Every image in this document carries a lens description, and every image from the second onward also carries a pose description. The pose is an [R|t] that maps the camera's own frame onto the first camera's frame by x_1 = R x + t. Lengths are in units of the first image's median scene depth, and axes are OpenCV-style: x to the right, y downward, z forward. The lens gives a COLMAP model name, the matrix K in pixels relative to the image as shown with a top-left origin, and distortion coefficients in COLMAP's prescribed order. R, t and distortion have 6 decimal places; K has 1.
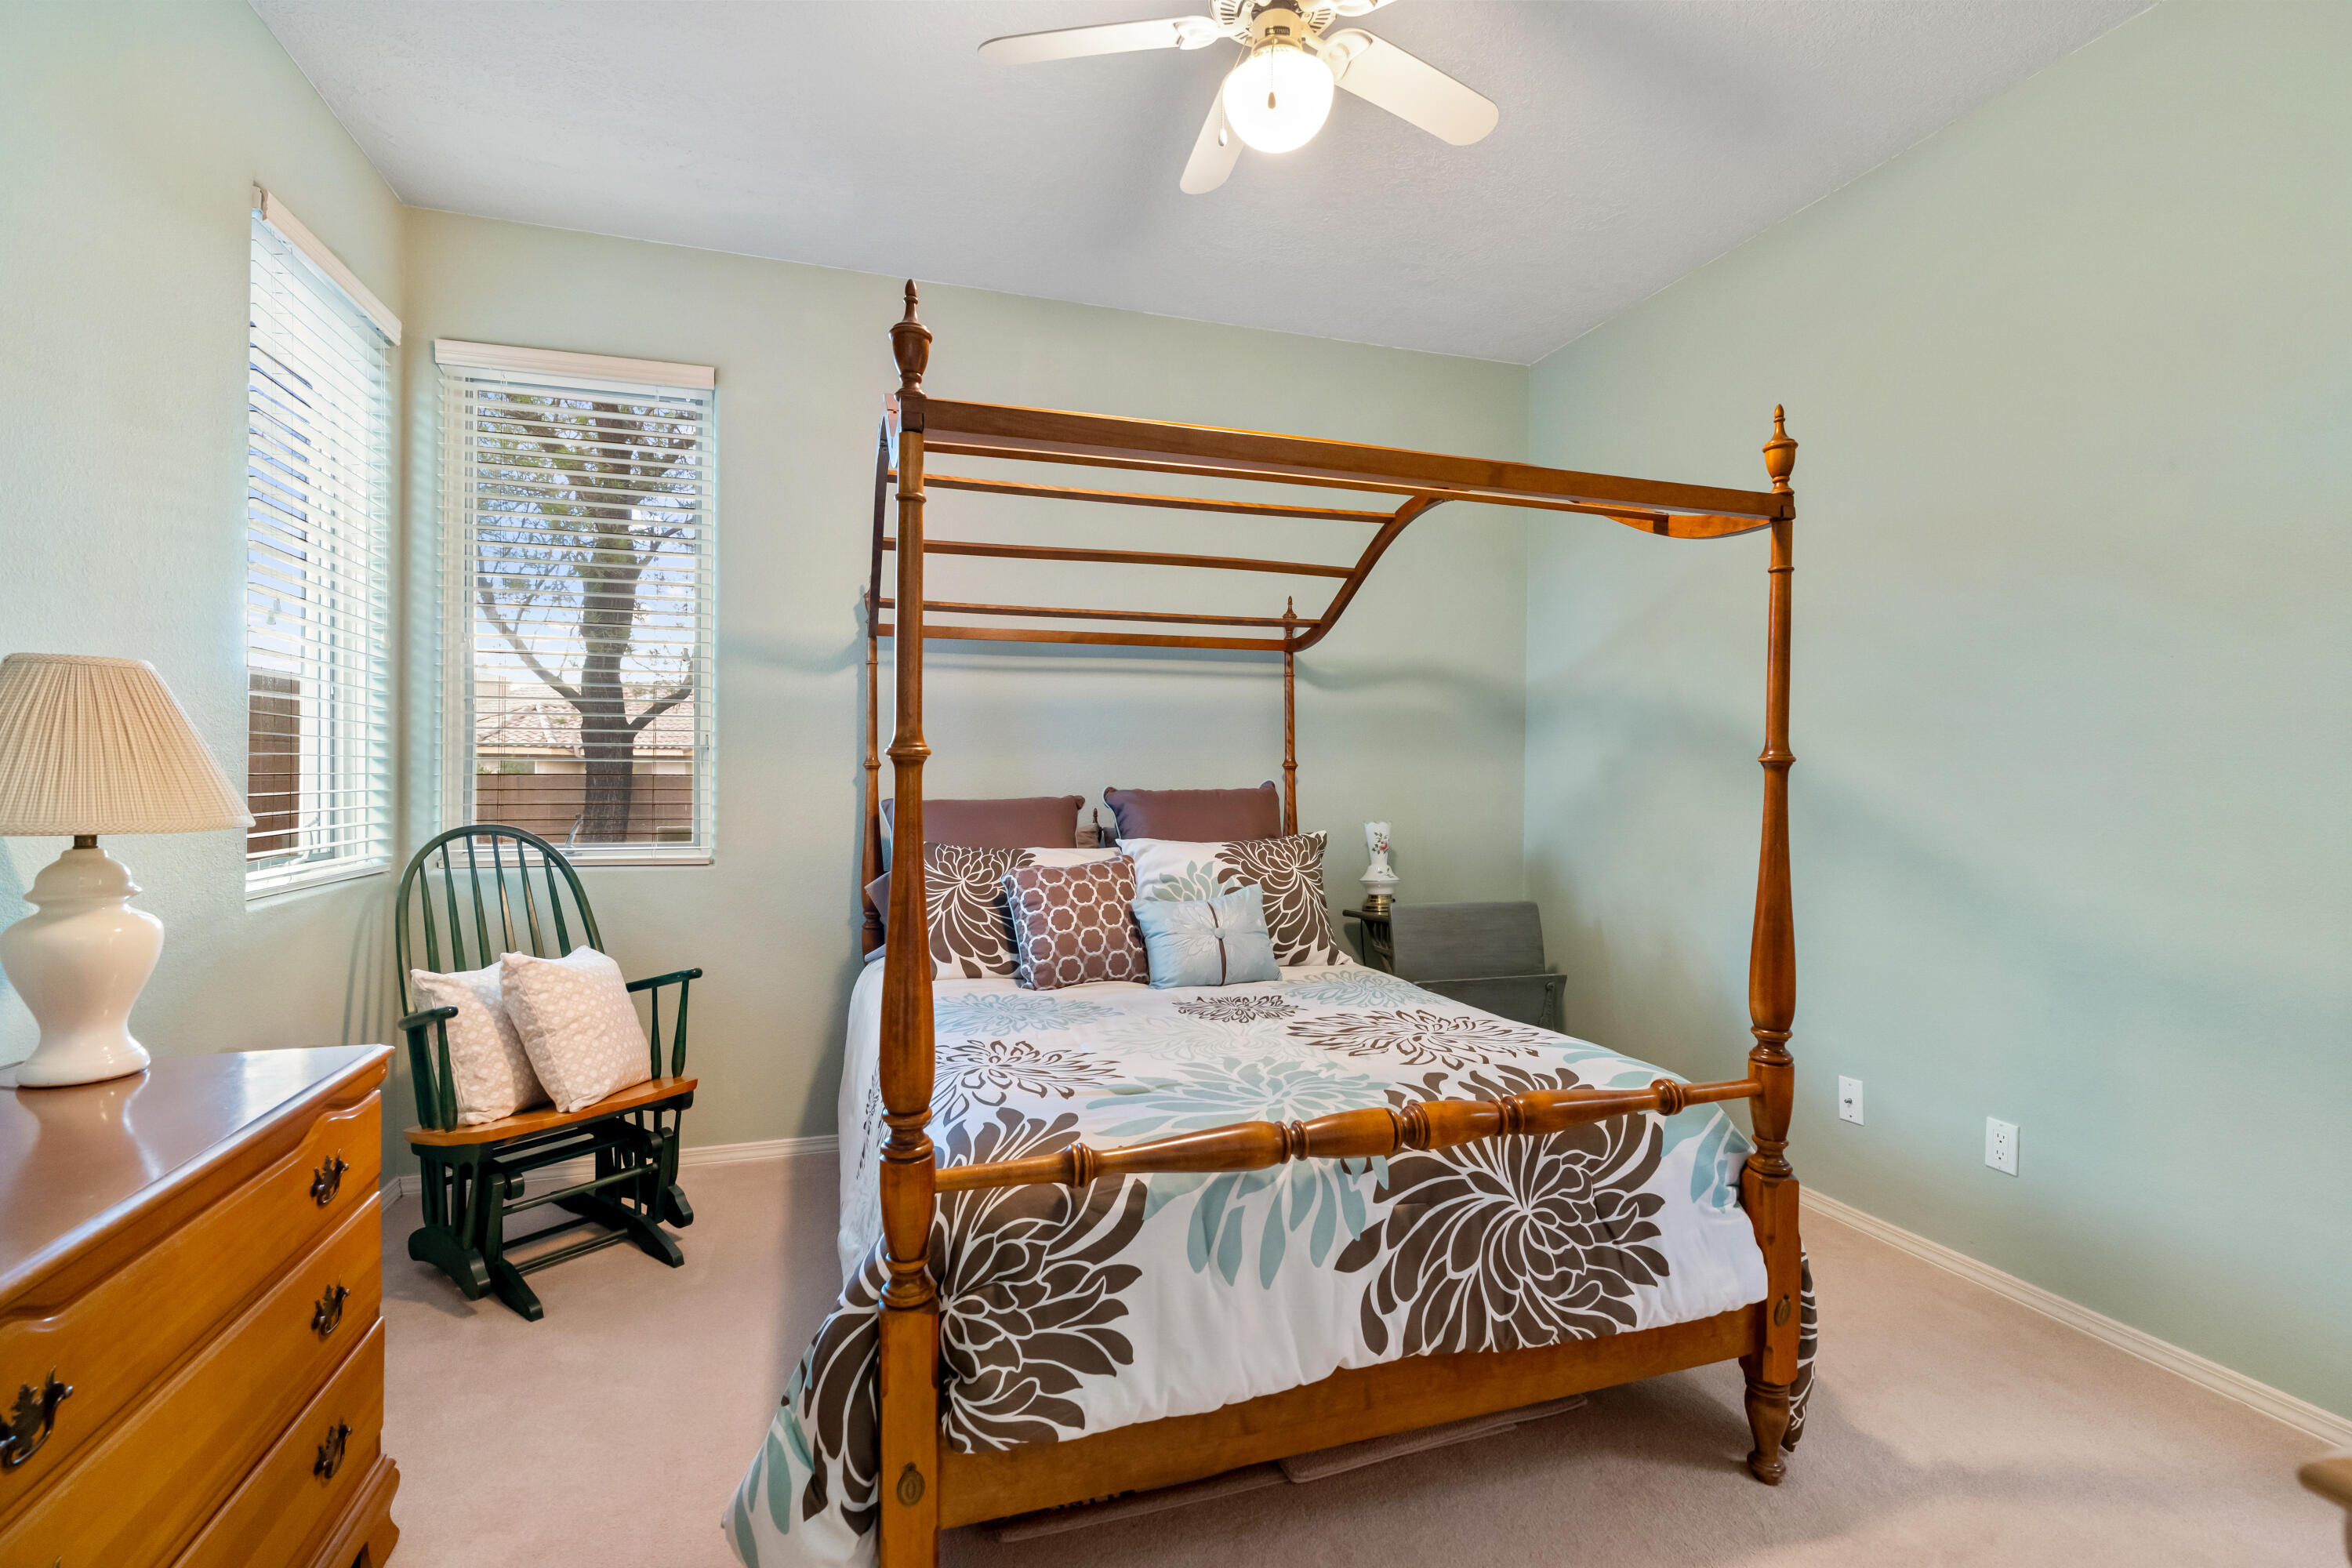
lens RADIAL K [[1043.1, 0, 1169.7], [0, 1043.1, 772.3], [0, 0, 1]] dist [-0.004173, -0.000036]
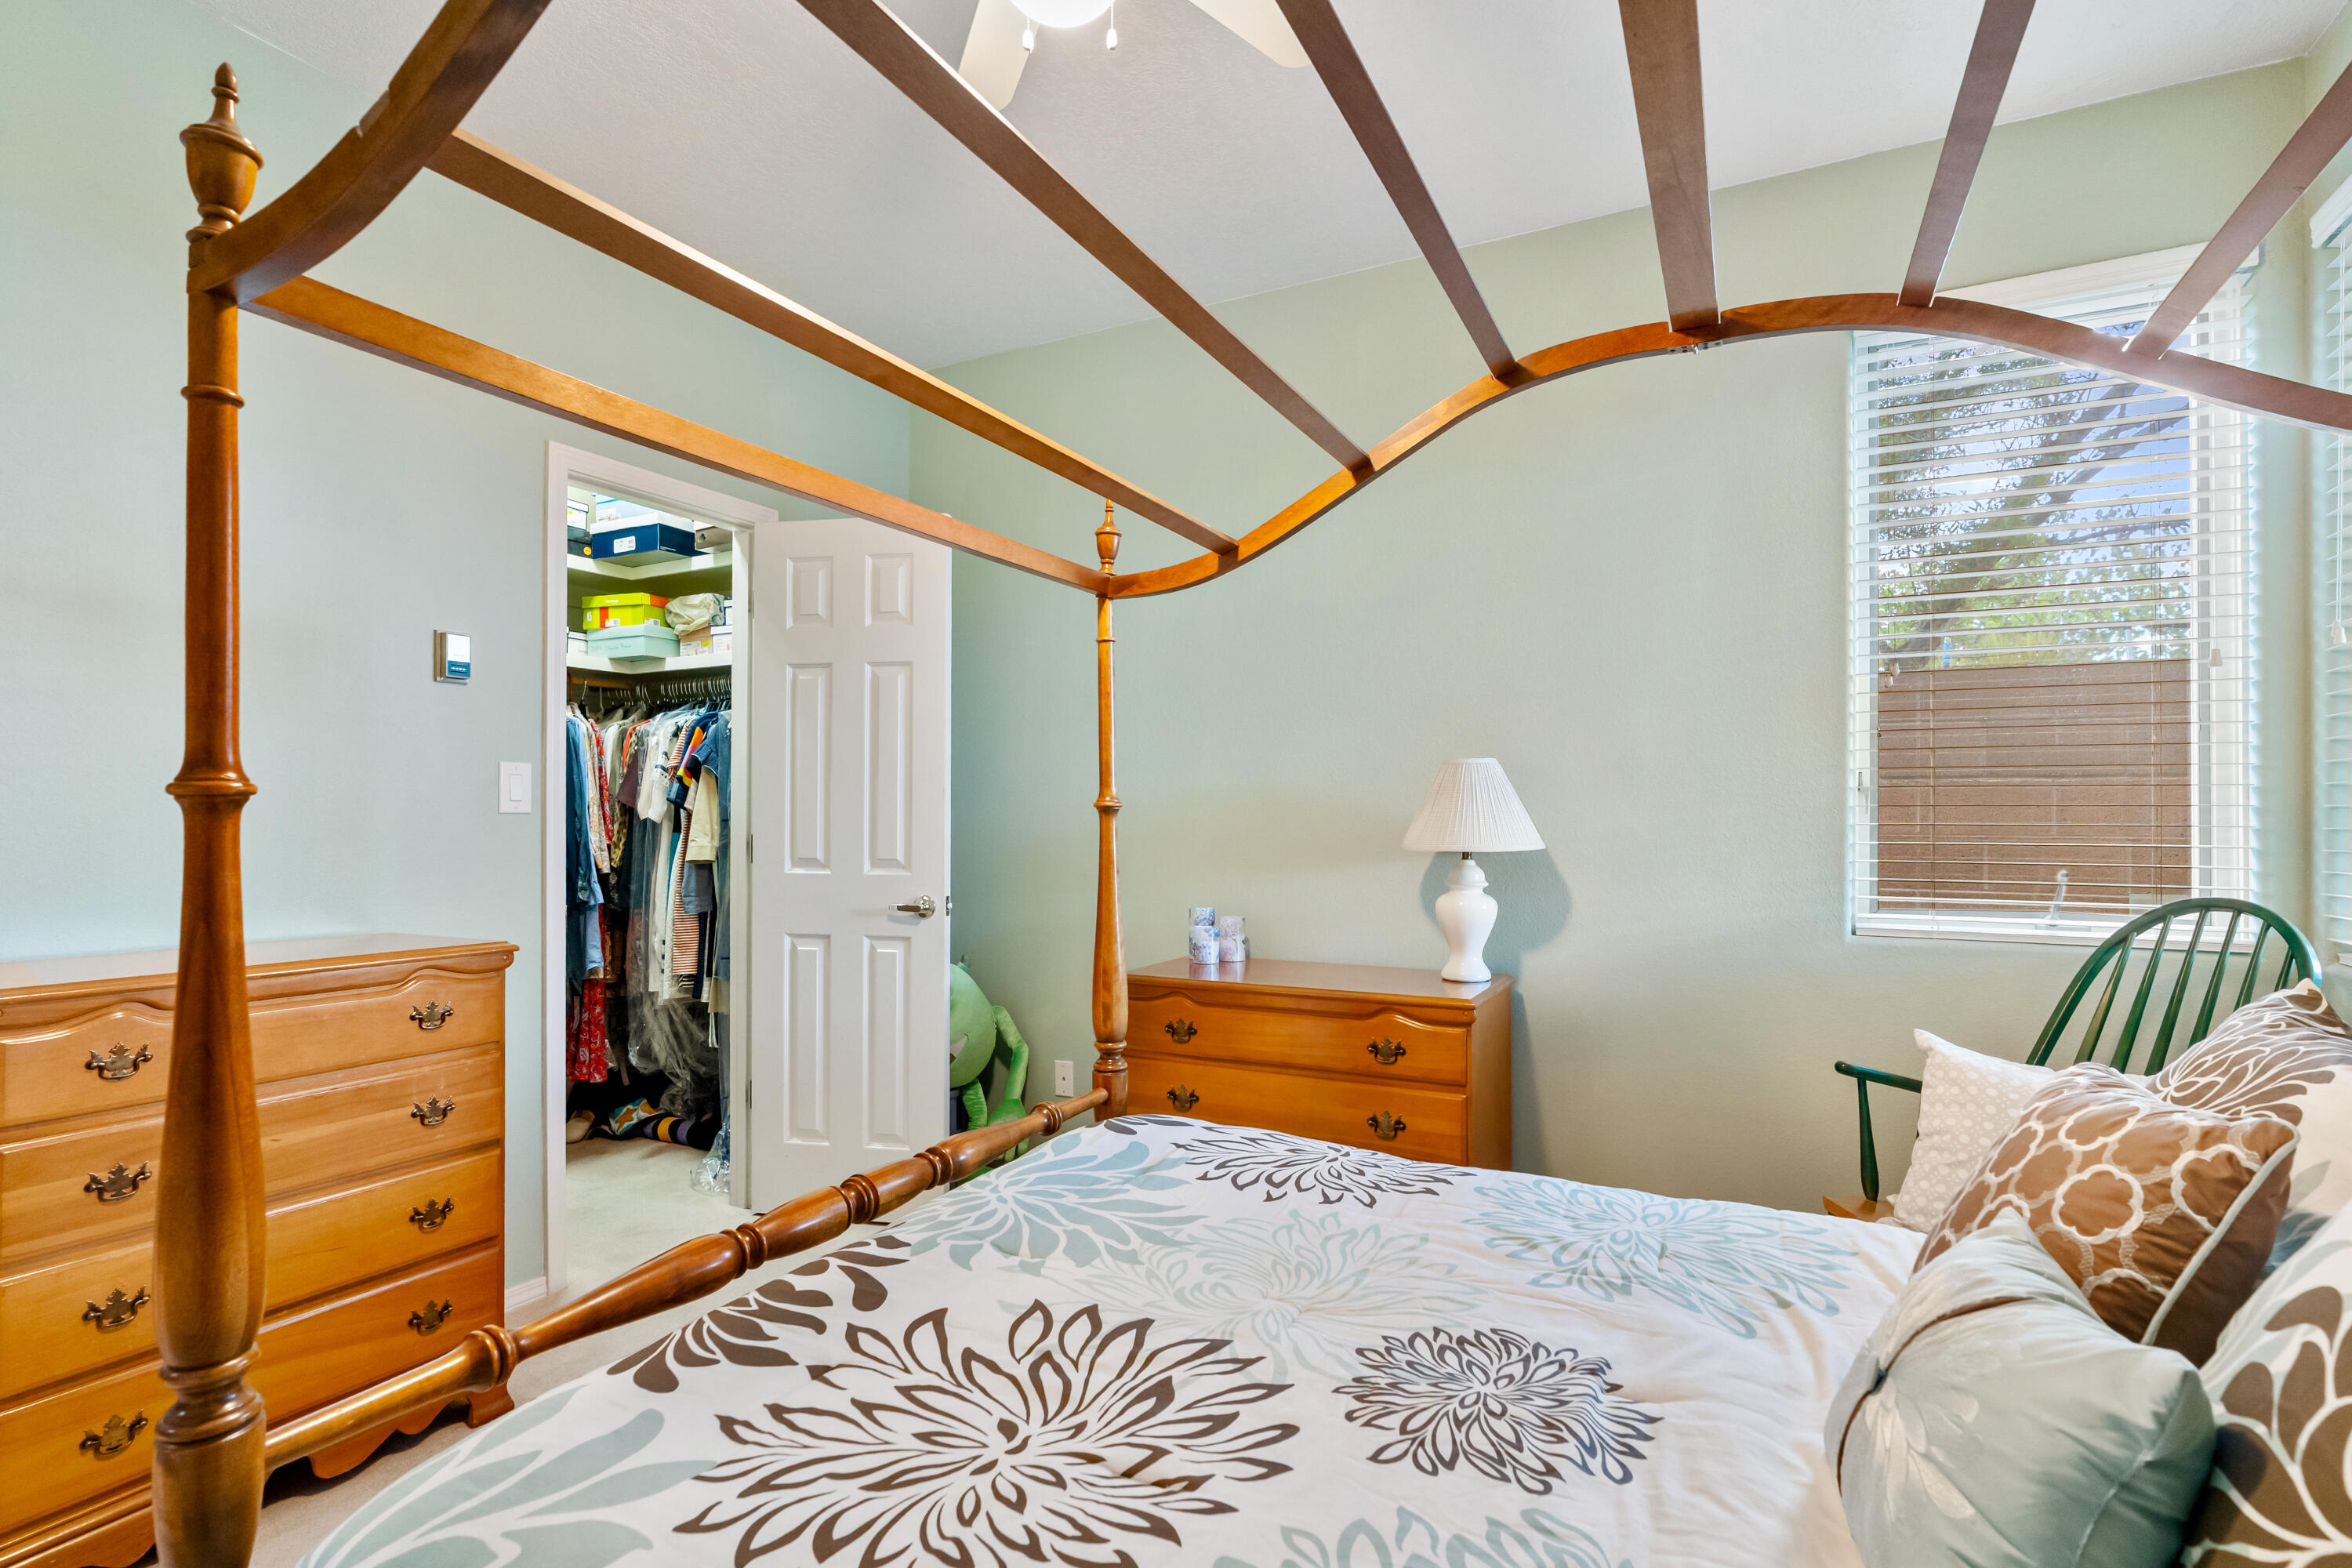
lens RADIAL K [[1109.7, 0, 1178.6], [0, 1109.7, 792.2], [0, 0, 1]] dist [-0.011411, 0.001205]
pose [[-0.708417, -0.017838, -0.705569, 0.655346], [-0.002307, 0.999734, -0.022959, -0.003538], [0.705791, -0.014637, -0.708269, 1.751808]]
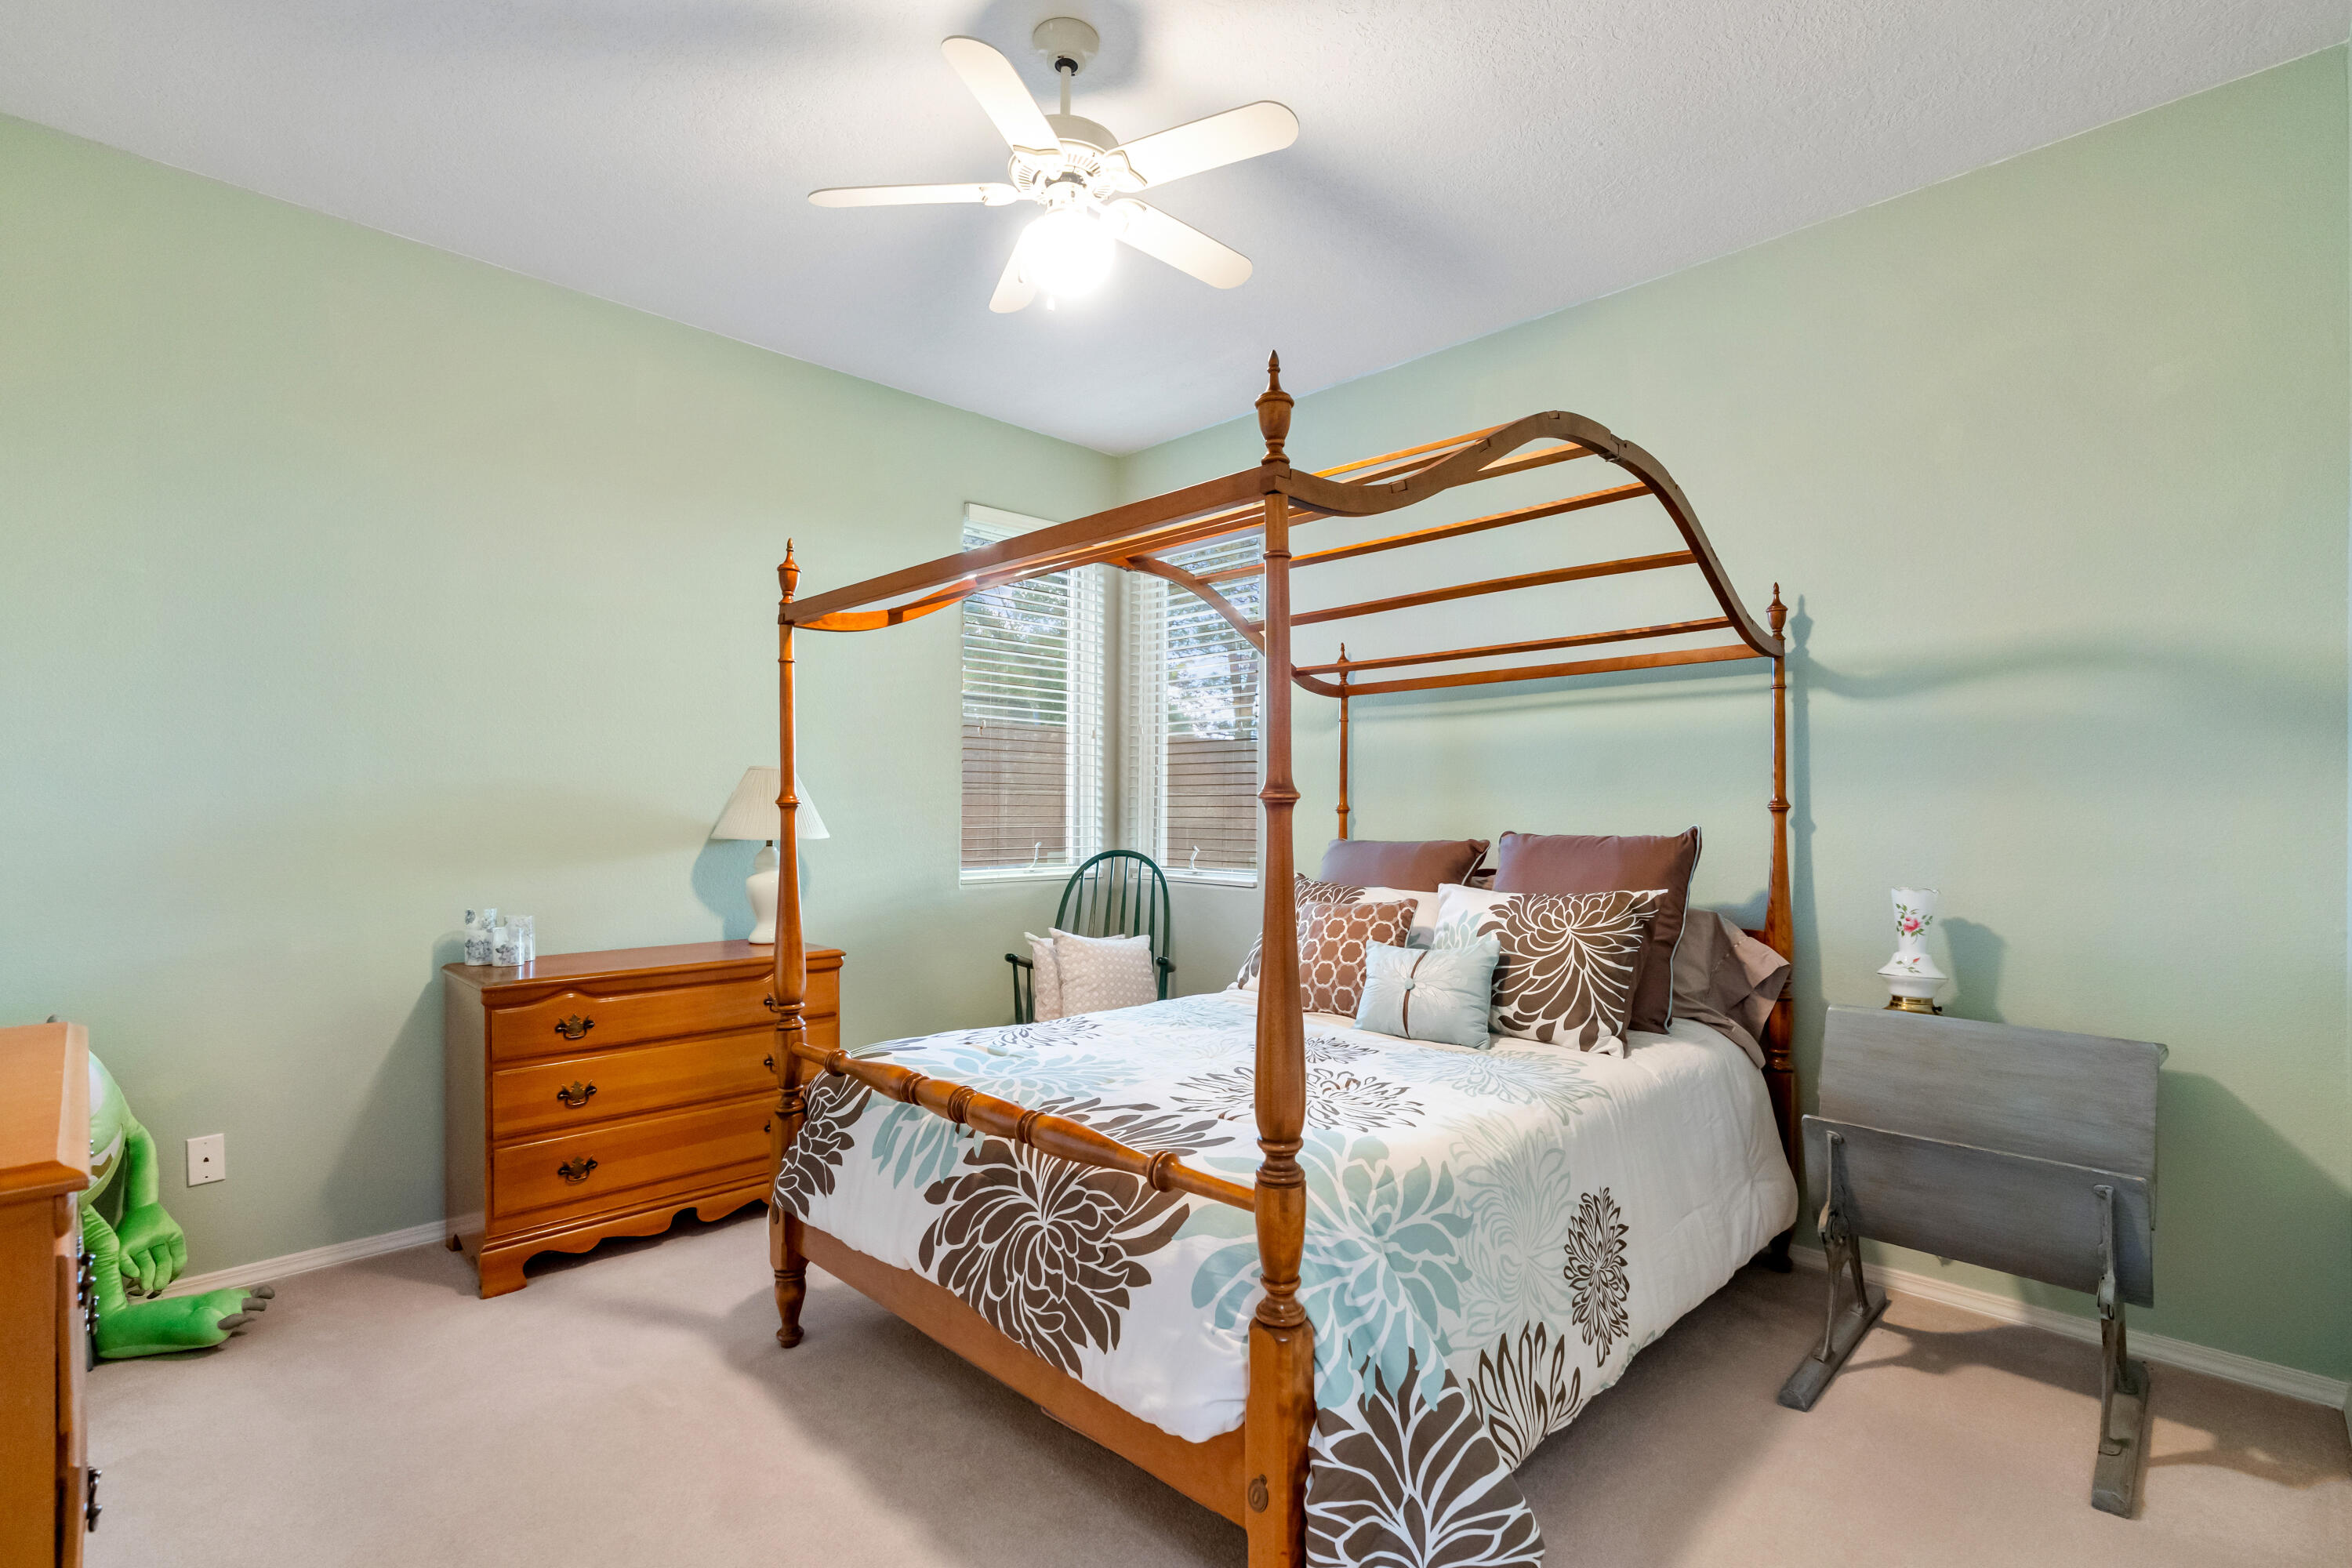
lens RADIAL K [[1073.6, 0, 1188.3], [0, 1073.6, 796.4], [0, 0, 1]] dist [-0.009554, 0.000343]
pose [[0.469683, -0.016623, -0.882679, 1.320314], [-0.002081, 0.999799, -0.019936, 0.005478], [0.882833, 0.011201, 0.469554, 0.580905]]
